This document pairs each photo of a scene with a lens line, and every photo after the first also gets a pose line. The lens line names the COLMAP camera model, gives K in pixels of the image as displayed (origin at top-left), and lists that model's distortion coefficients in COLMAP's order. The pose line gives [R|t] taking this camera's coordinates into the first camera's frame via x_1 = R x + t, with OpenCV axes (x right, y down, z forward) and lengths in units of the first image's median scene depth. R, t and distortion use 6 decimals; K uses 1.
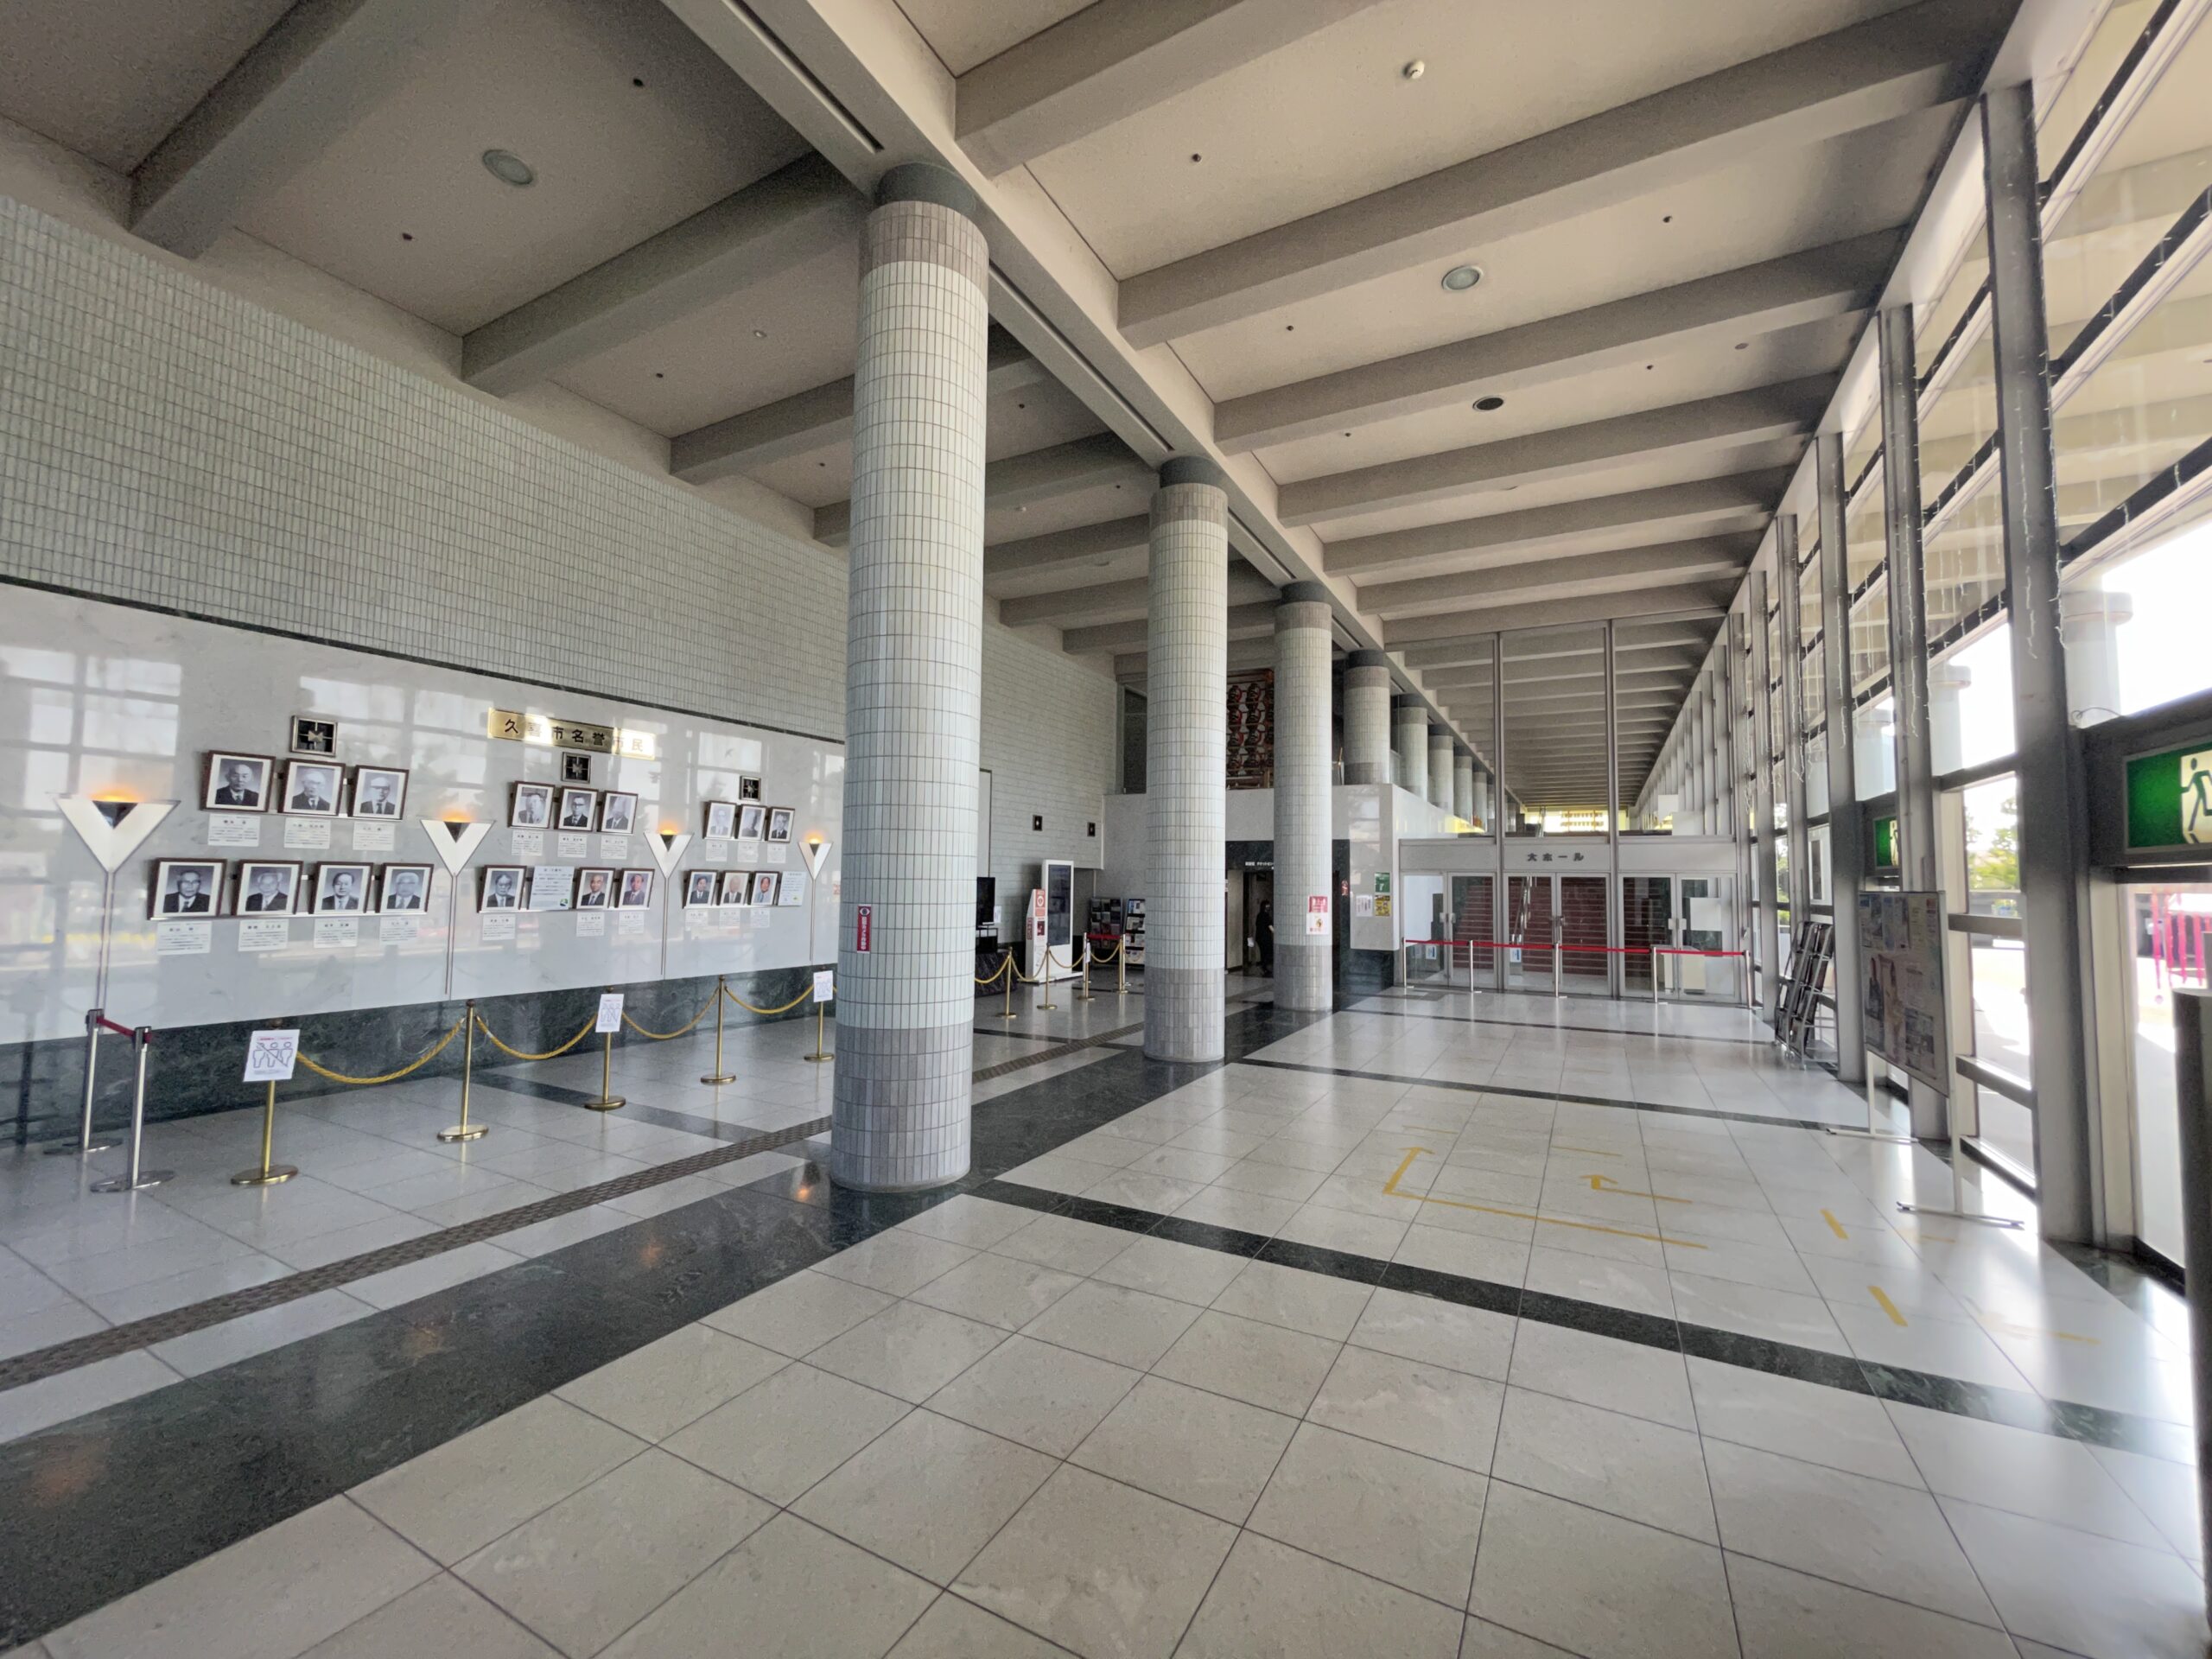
lens RADIAL K [[900.7, 0, 1101.2], [0, 900.7, 829.2], [0, 0, 1]] dist [-0.003752, -0.000172]
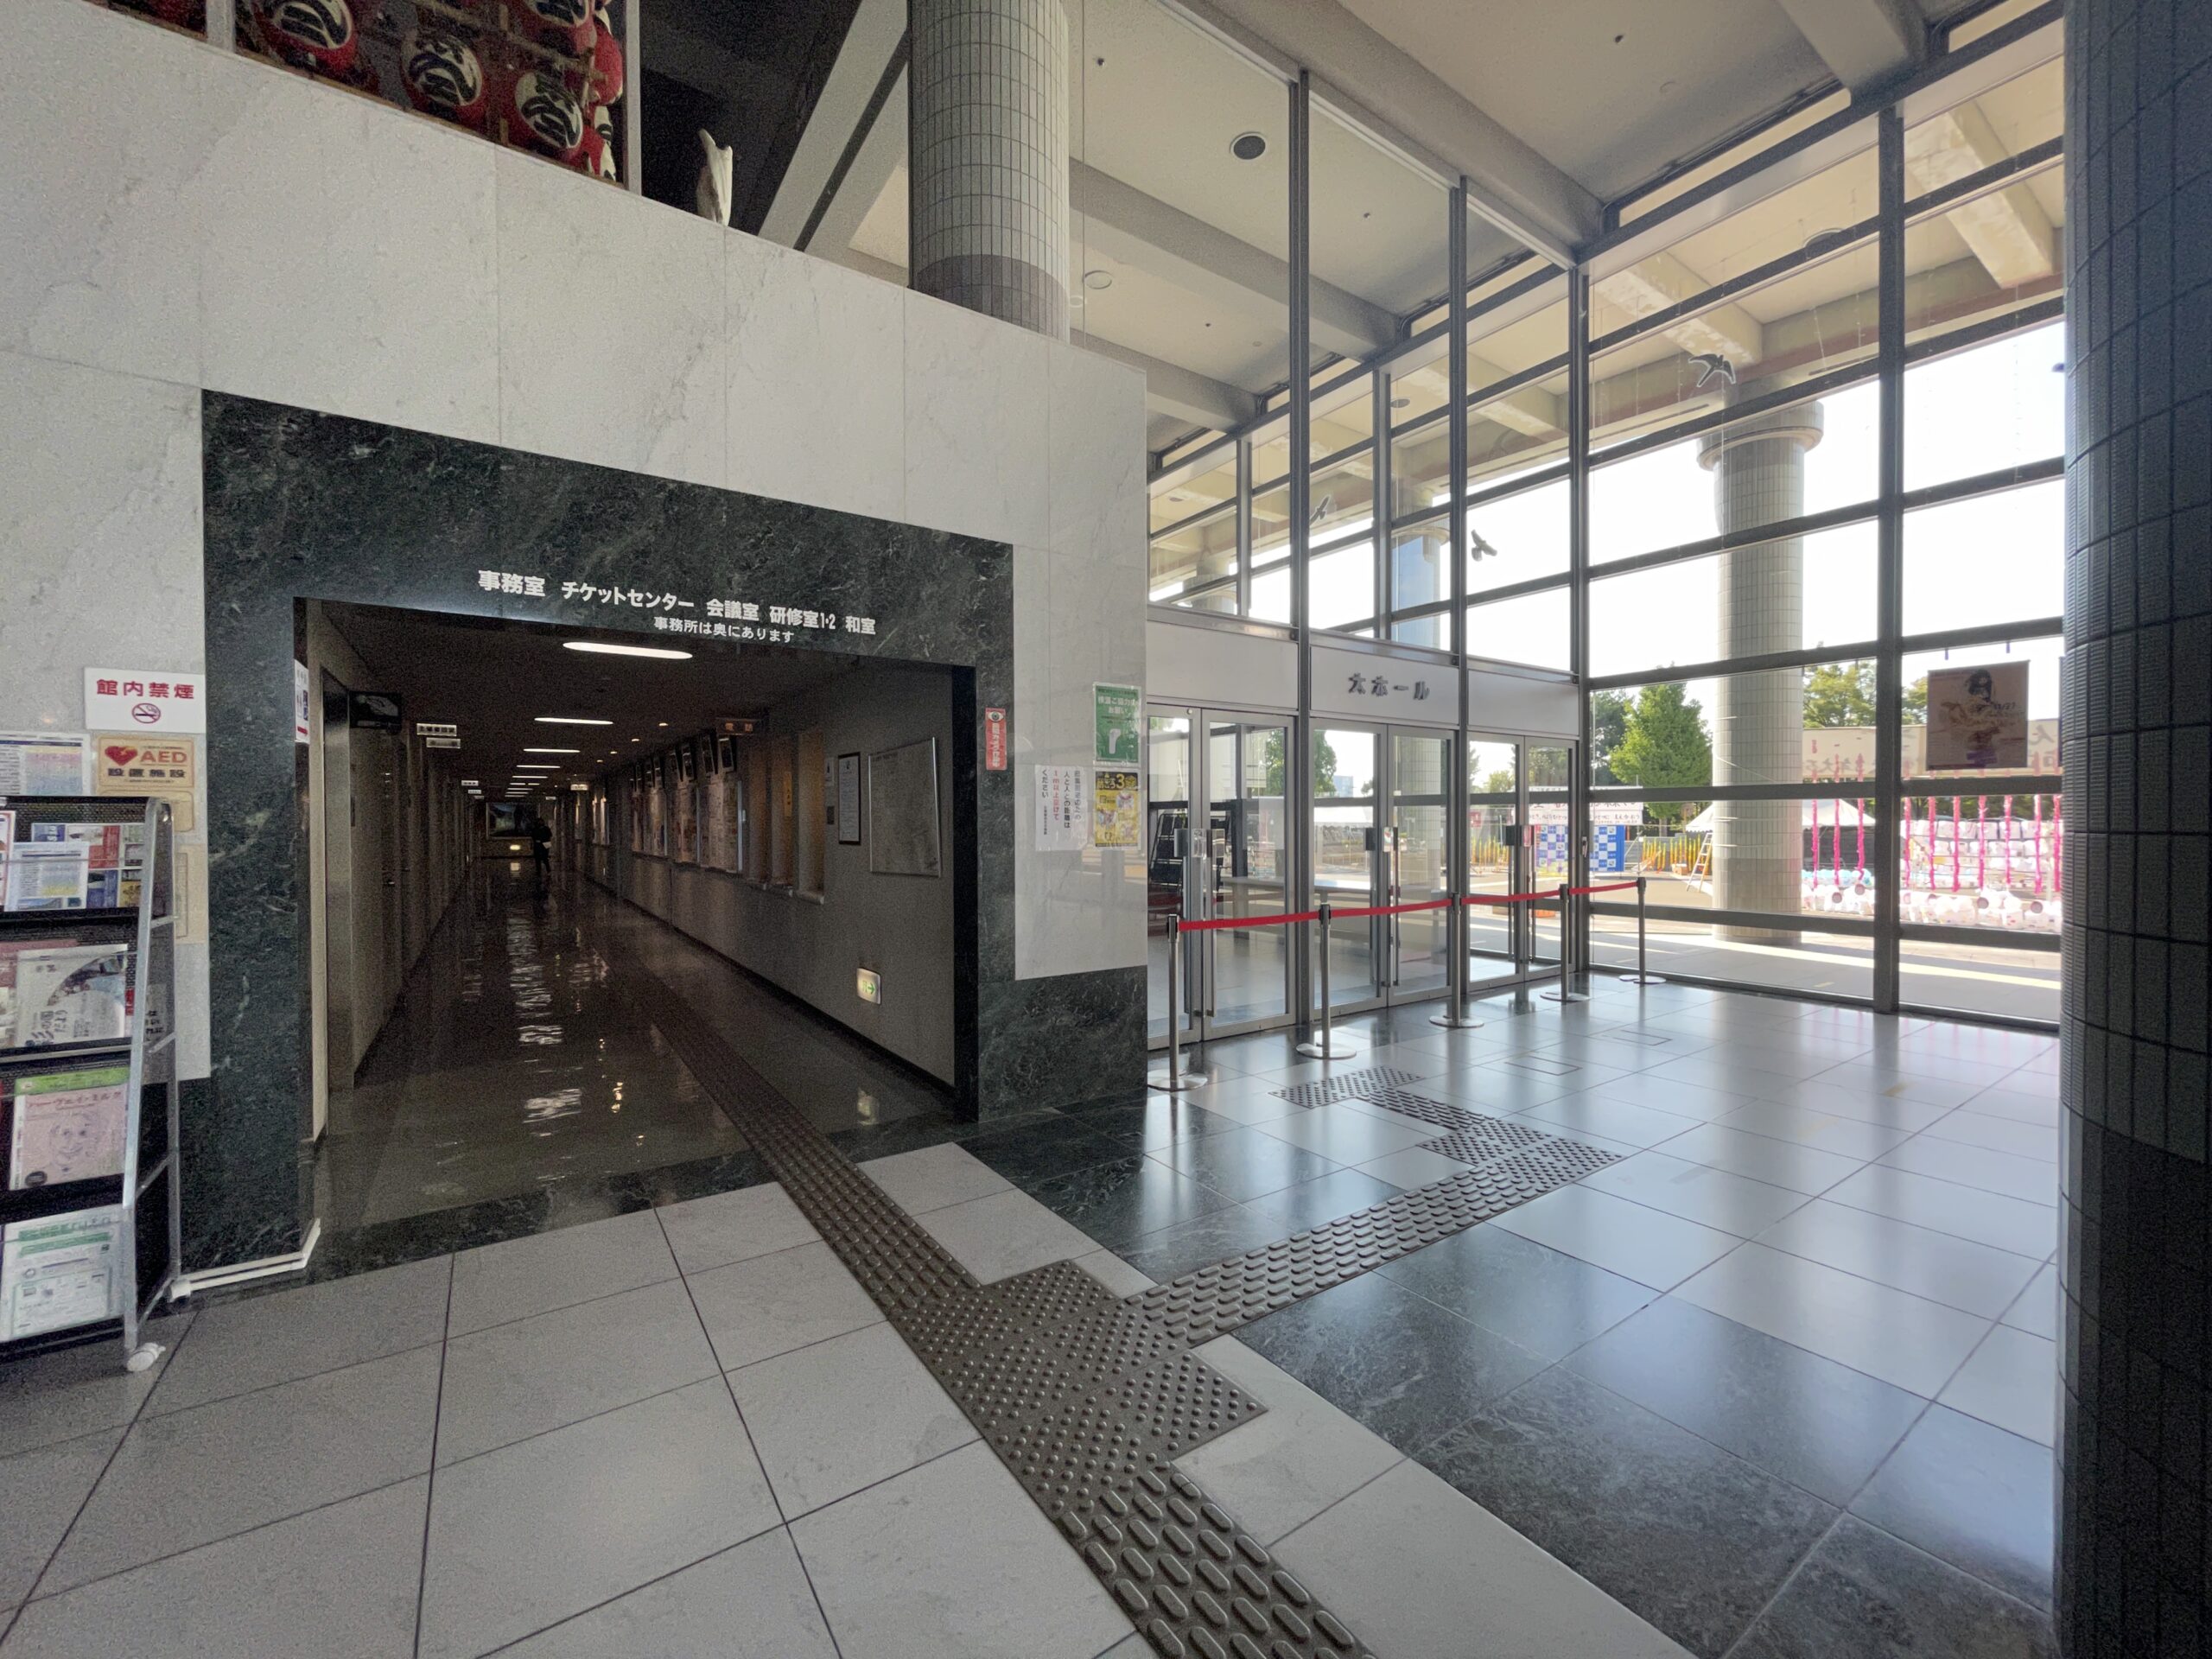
lens RADIAL K [[900.7, 0, 1109.4], [0, 900.7, 830.7], [0, 0, 1]] dist [-0.003752, -0.000172]
pose [[0.453917, -0.025248, 0.890686, 0.066746], [-0.041695, 0.997902, 0.049536, 0.076560], [-0.890068, -0.059623, 0.451912, 0.862242]]
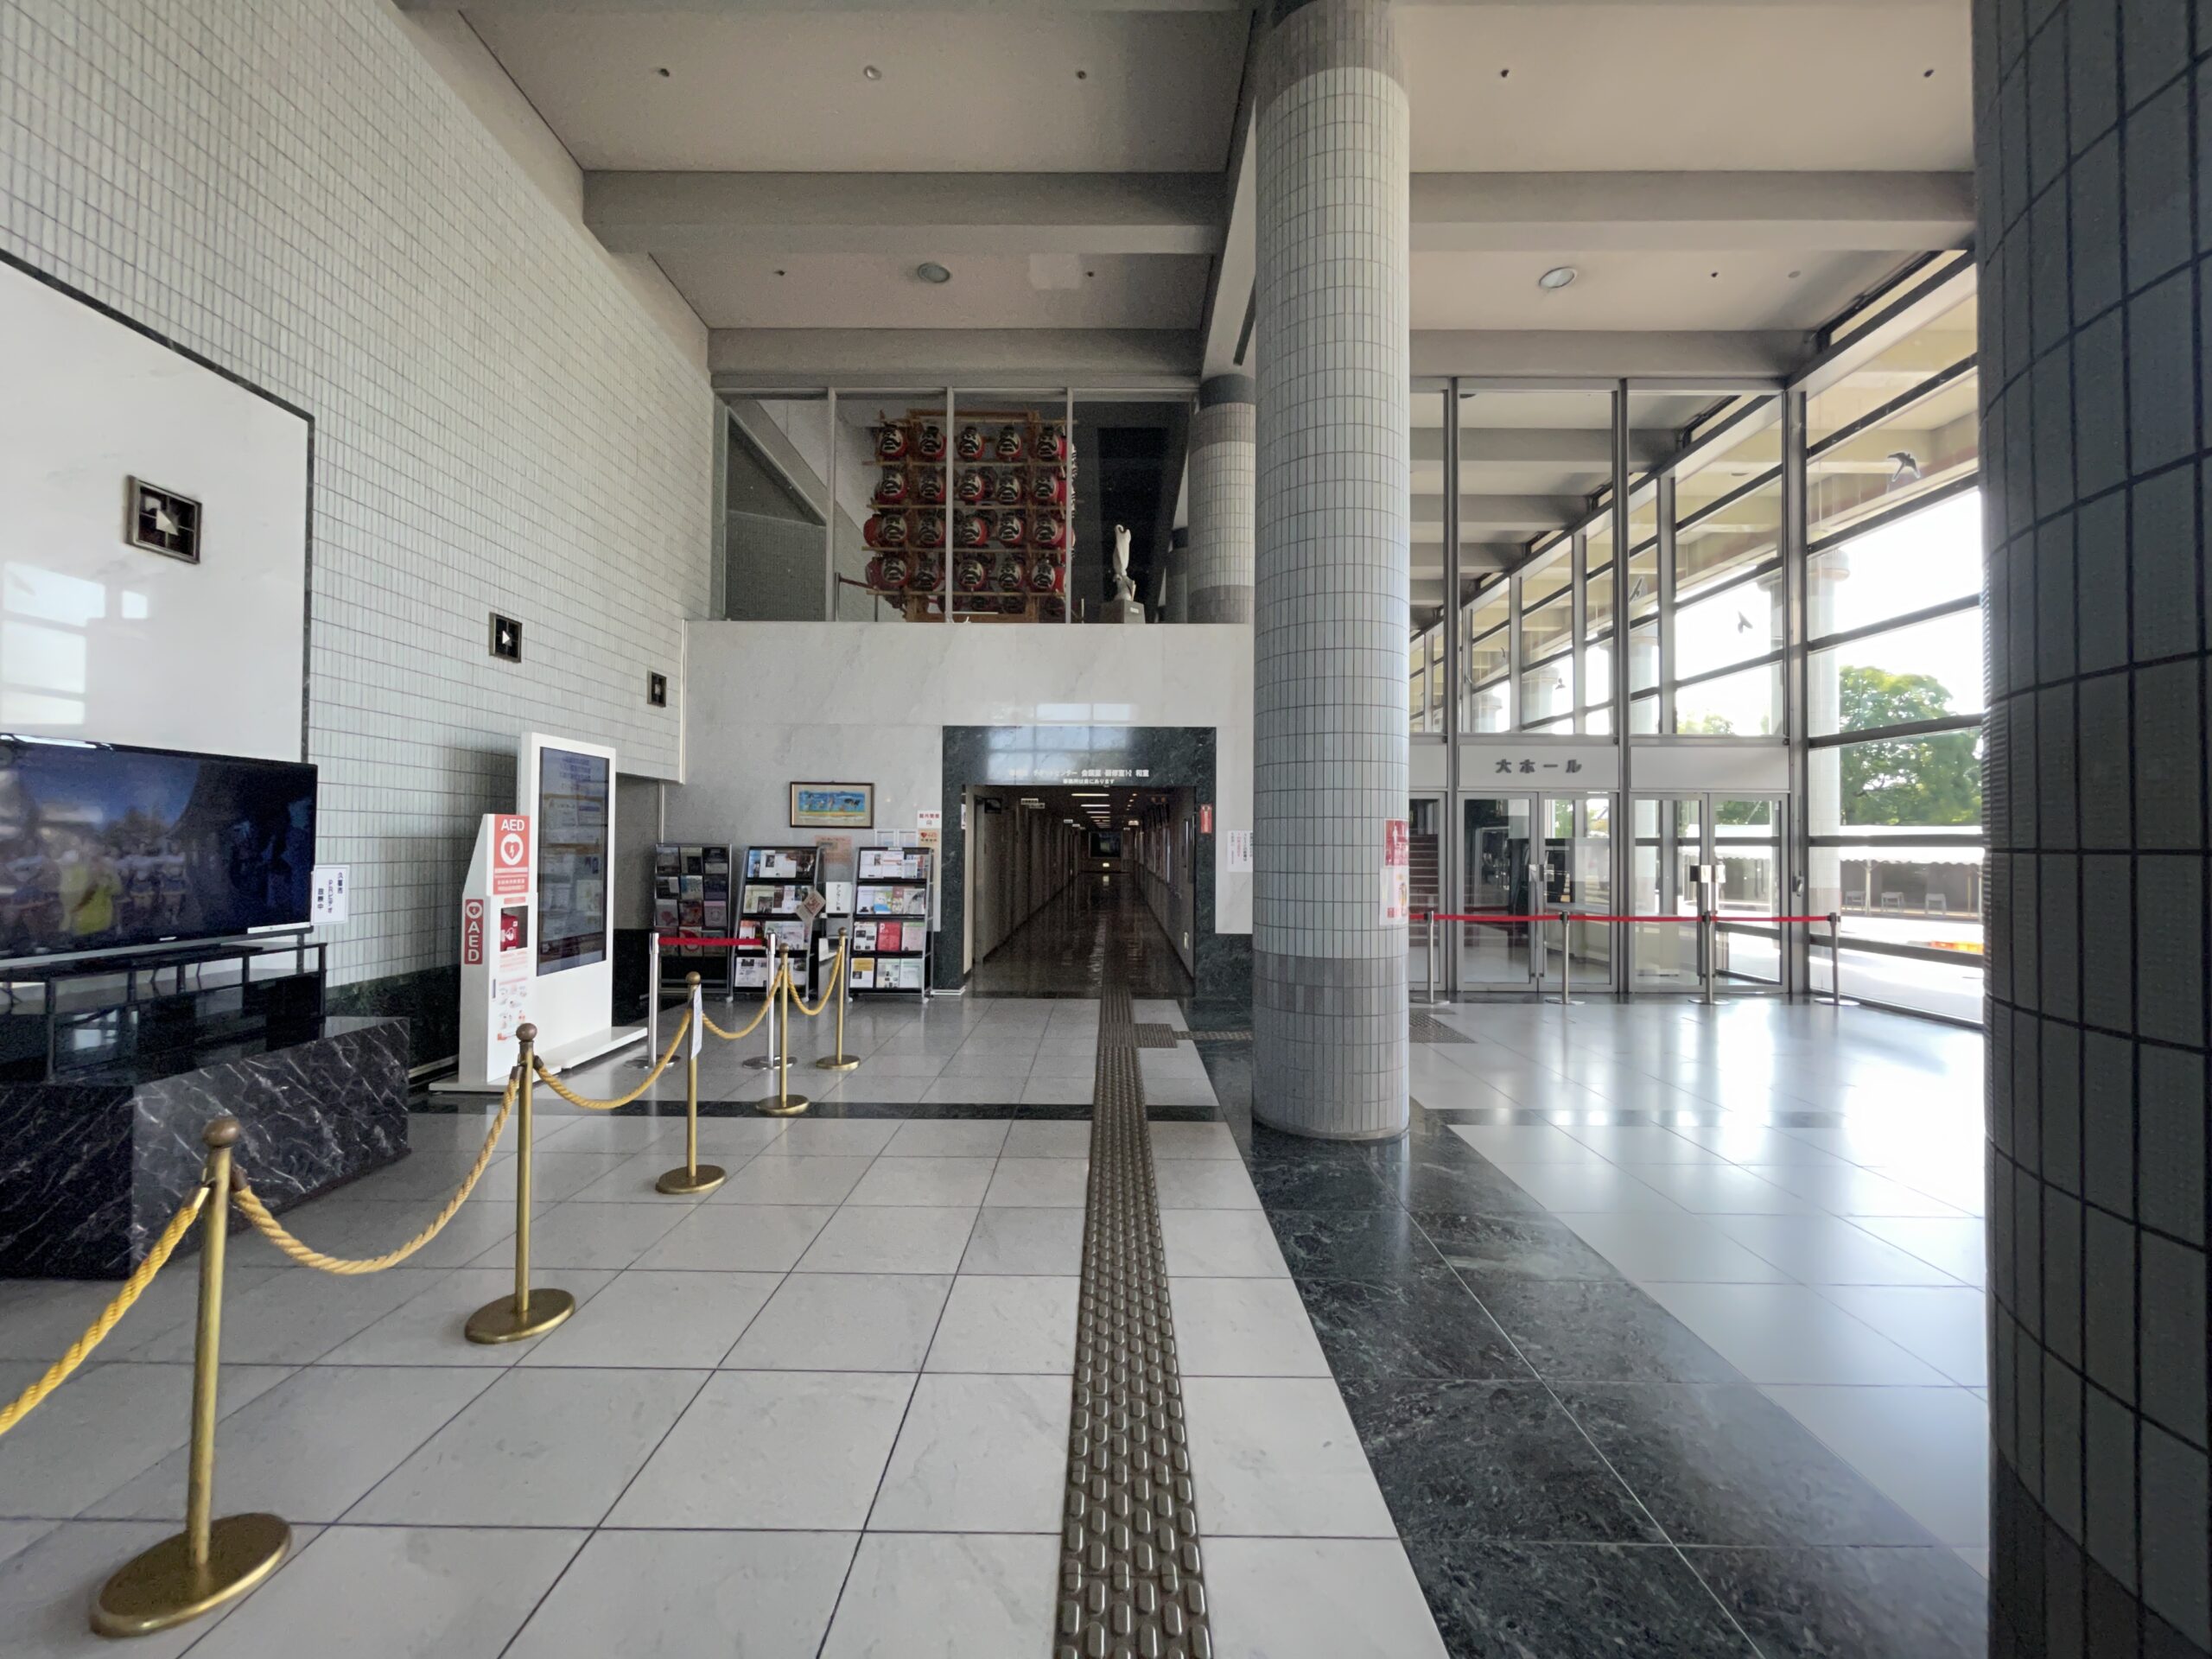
lens RADIAL K [[900.7, 0, 1103.0], [0, 900.7, 828.0], [0, 0, 1]] dist [-0.003752, -0.000172]
pose [[0.882868, 0.001117, 0.469621, -0.028116], [-0.022437, 0.998956, 0.039803, 0.051026], [-0.469086, -0.045678, 0.881971, 0.567937]]
